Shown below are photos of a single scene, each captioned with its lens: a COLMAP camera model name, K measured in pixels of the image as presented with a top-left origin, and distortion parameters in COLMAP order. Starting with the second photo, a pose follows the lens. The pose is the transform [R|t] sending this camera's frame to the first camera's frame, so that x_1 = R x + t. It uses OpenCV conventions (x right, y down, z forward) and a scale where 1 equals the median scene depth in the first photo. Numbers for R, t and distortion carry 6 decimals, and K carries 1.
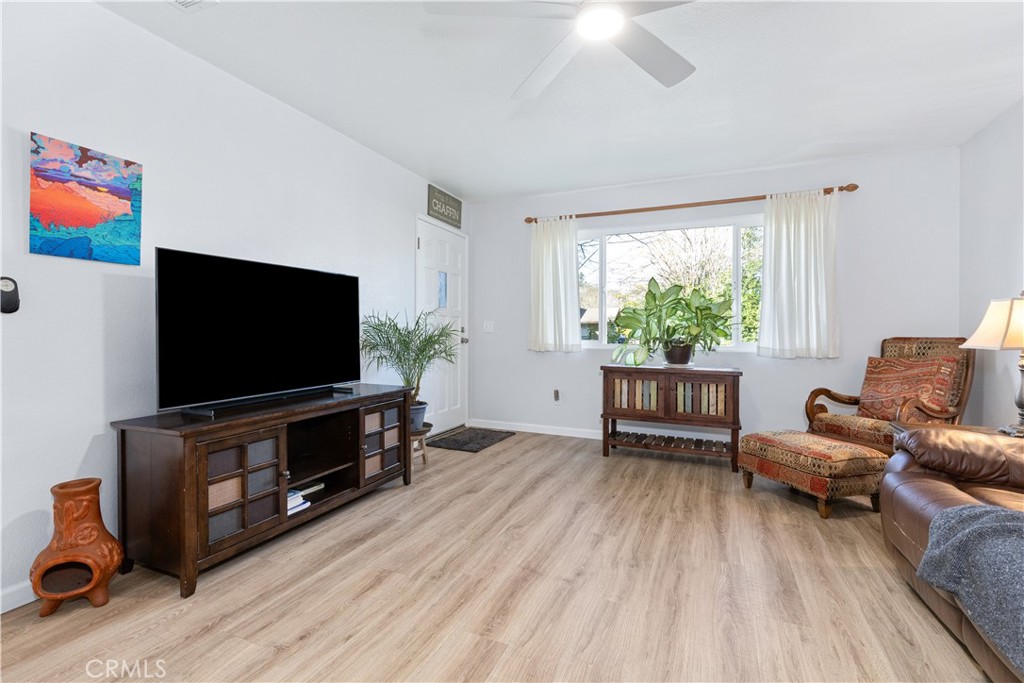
lens RADIAL K [[468.5, 0, 484.2], [0, 468.5, 338.3], [0, 0, 1]] dist [0.003347, -0.000158]
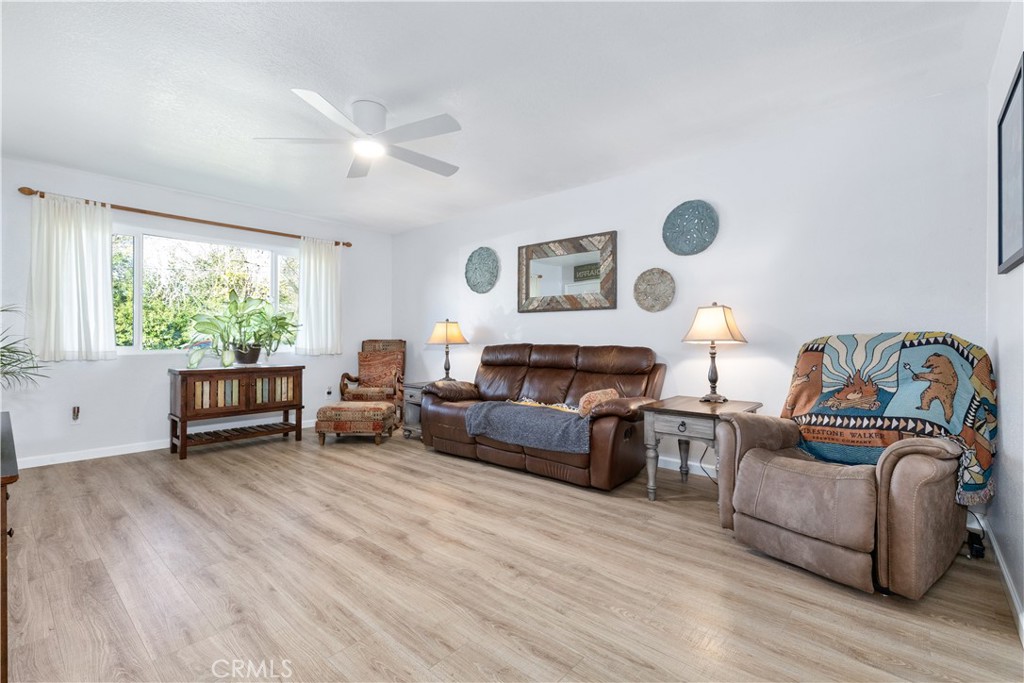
lens RADIAL K [[463.1, 0, 521.5], [0, 463.1, 337.3], [0, 0, 1]] dist [-0.000727, -0.000465]
pose [[0.273757, -0.000039, 0.961799, -0.559267], [0.018013, 0.999825, -0.005086, 0.007190], [-0.961630, 0.018717, 0.273710, 0.026486]]
